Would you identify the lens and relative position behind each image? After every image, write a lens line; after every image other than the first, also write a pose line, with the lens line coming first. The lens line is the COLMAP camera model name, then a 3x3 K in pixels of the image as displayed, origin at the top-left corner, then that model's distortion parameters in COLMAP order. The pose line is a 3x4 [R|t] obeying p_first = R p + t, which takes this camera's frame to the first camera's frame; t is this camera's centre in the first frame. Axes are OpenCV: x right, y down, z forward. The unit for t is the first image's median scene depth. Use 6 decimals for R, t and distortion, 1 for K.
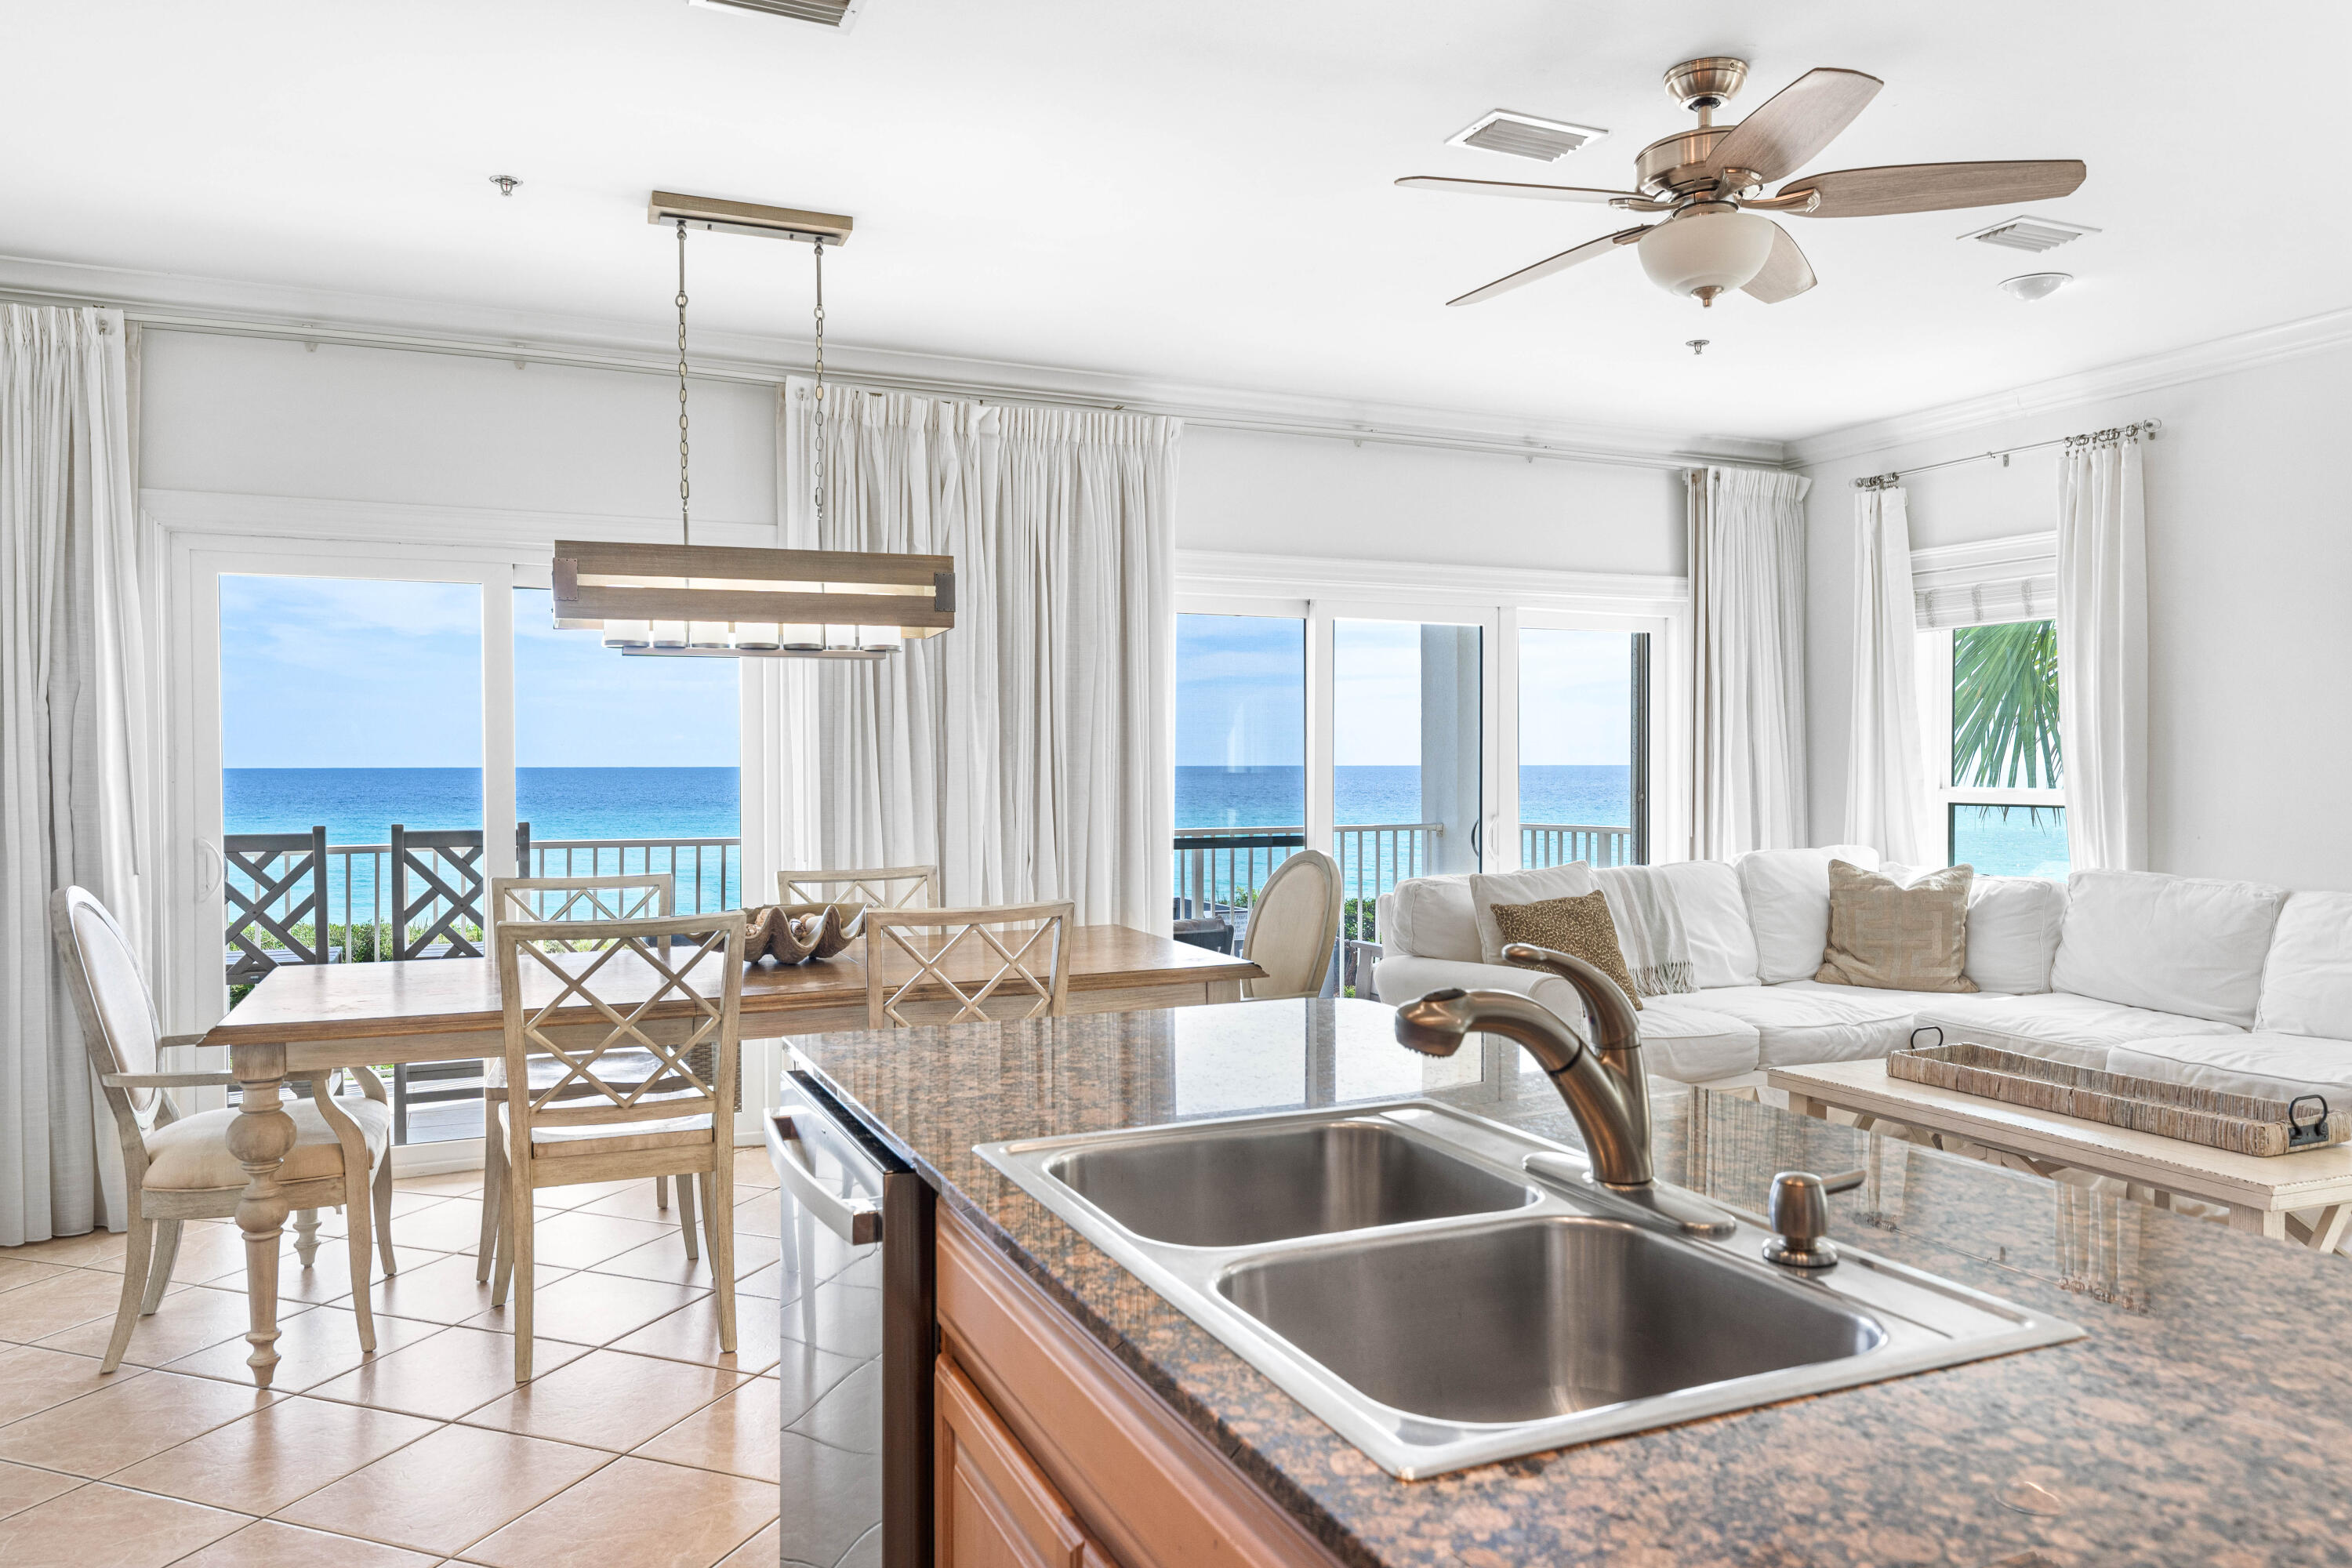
lens RADIAL K [[1585.2, 0, 1137.6], [0, 1585.2, 783.9], [0, 0, 1]] dist [-0.003287, -0.006057]
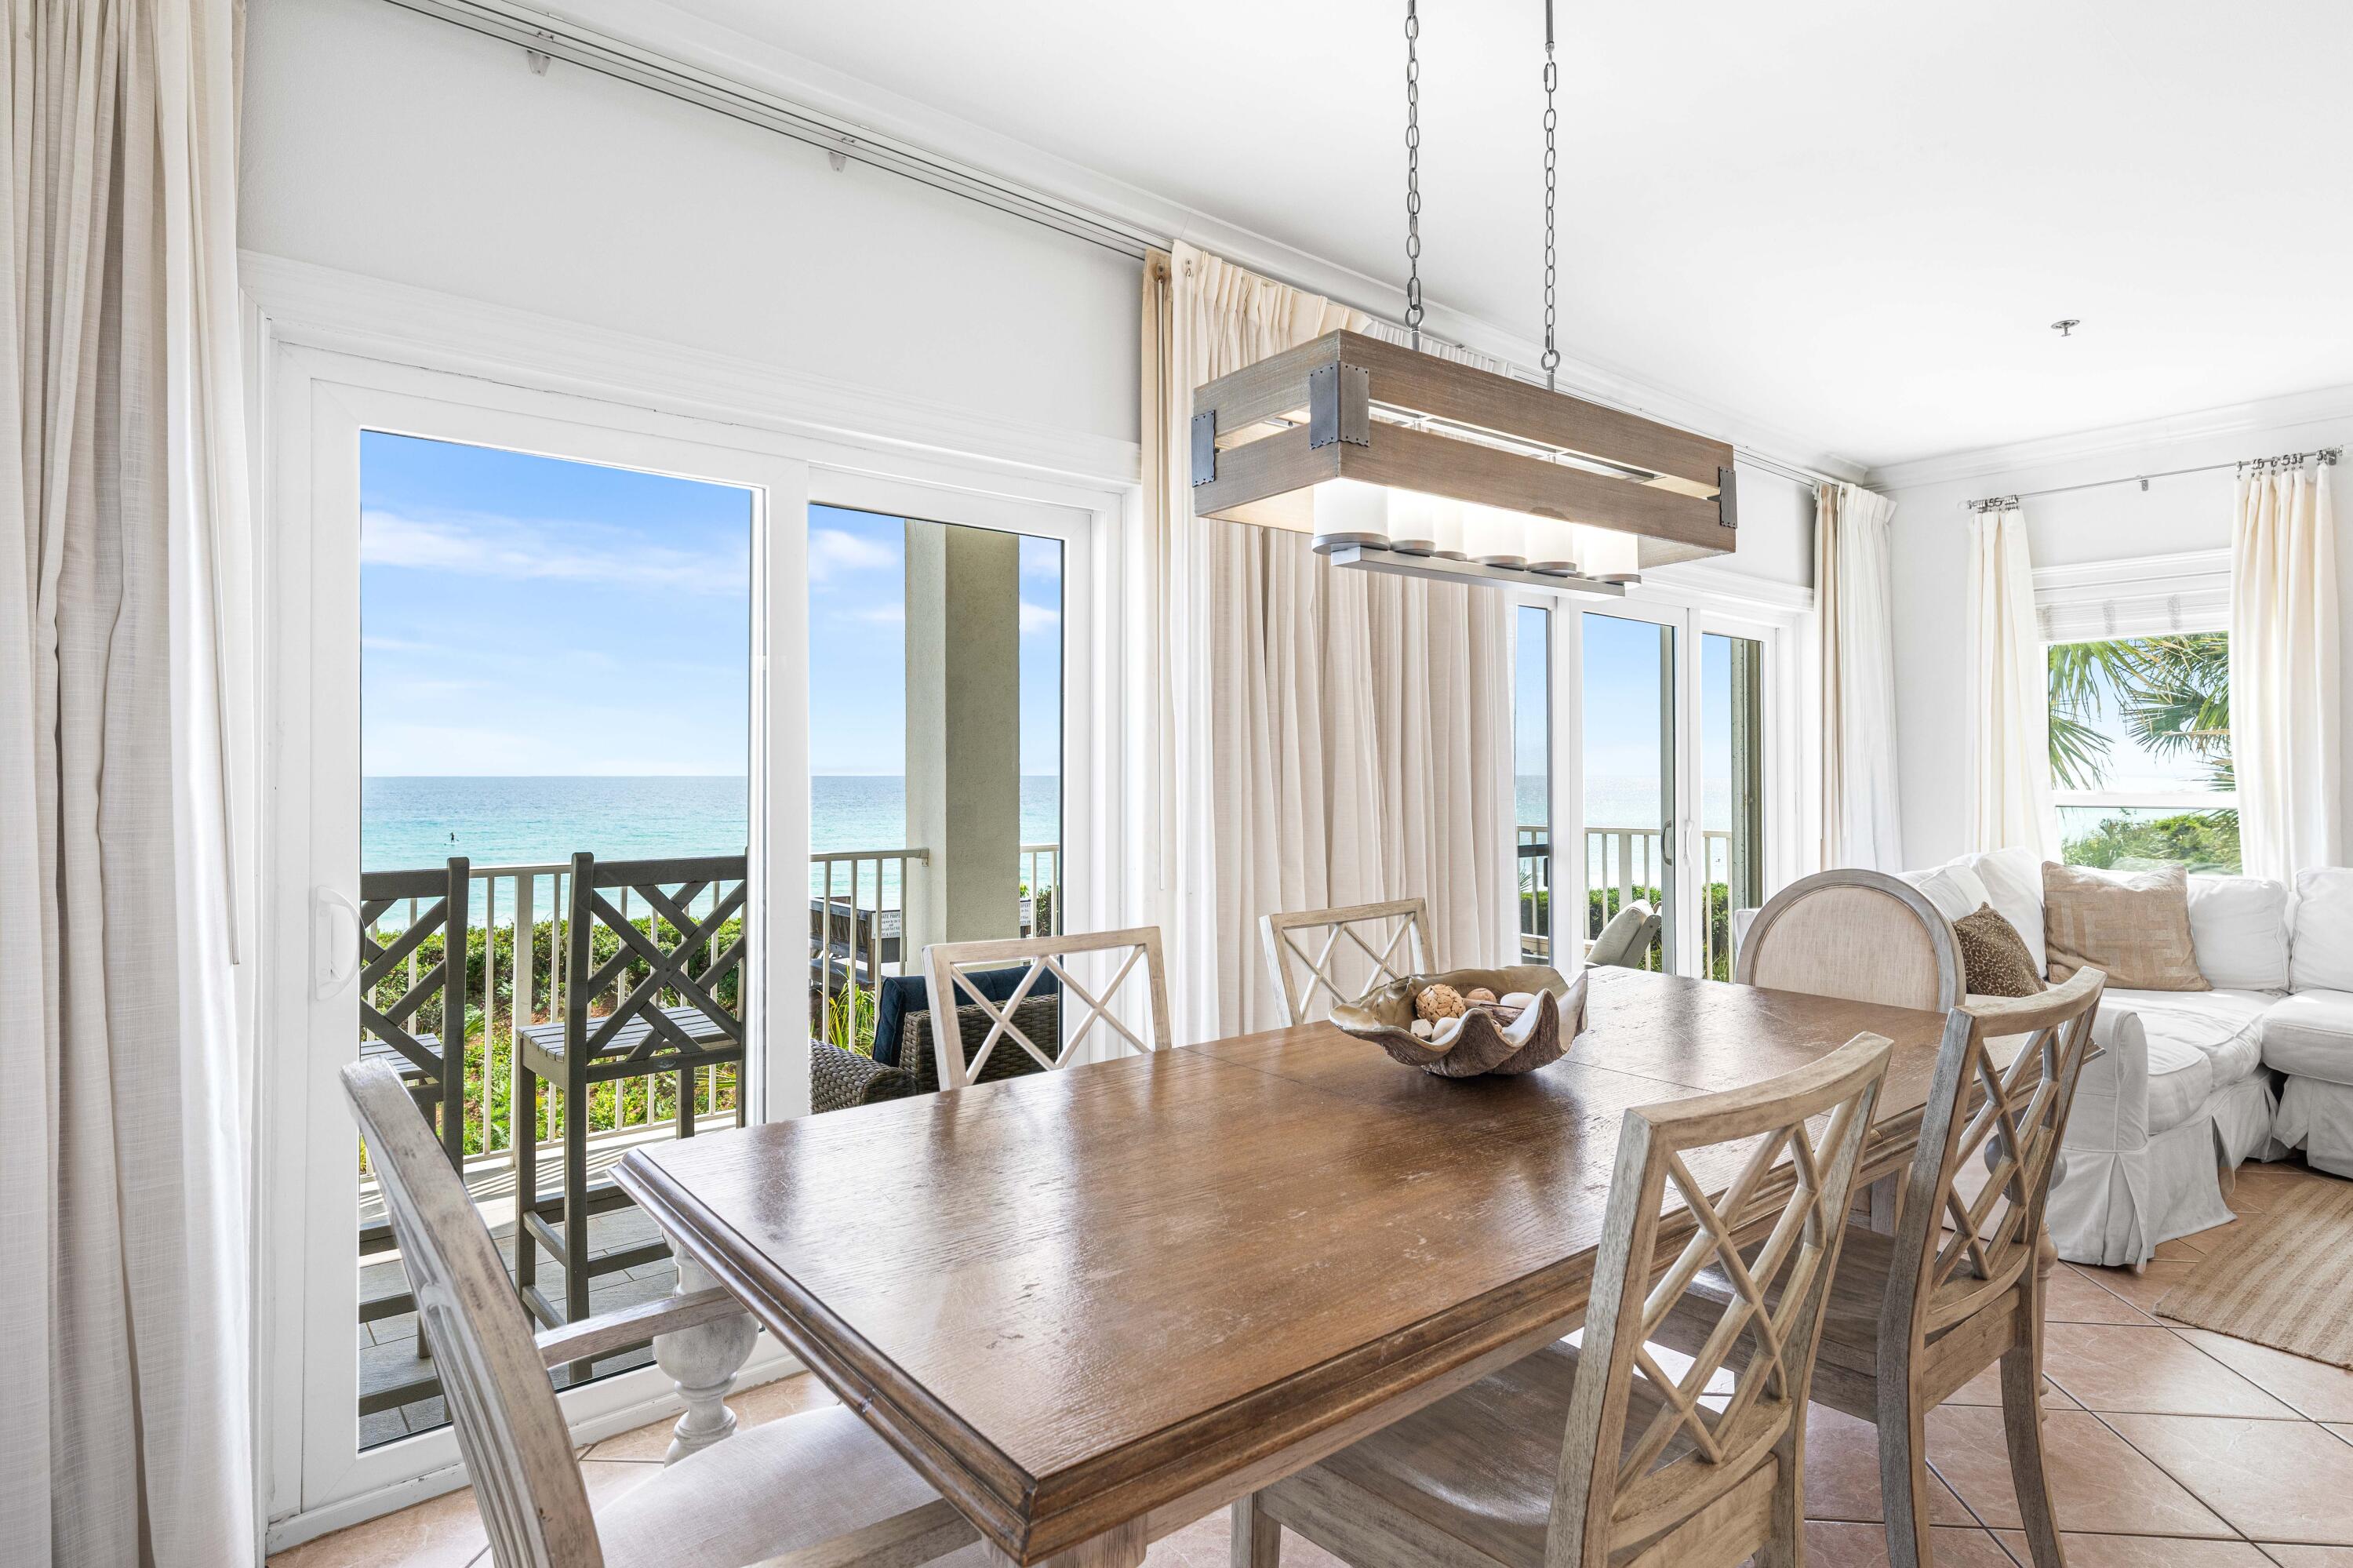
lens RADIAL K [[1243.6, 0, 1141.1], [0, 1243.6, 757.3], [0, 0, 1]] dist [-0.004132, 0.000380]
pose [[0.962798, 0.004555, 0.270183, -0.349408], [0.002344, 0.999680, -0.025206, -0.000224], [-0.270211, 0.024901, 0.962479, 0.399602]]
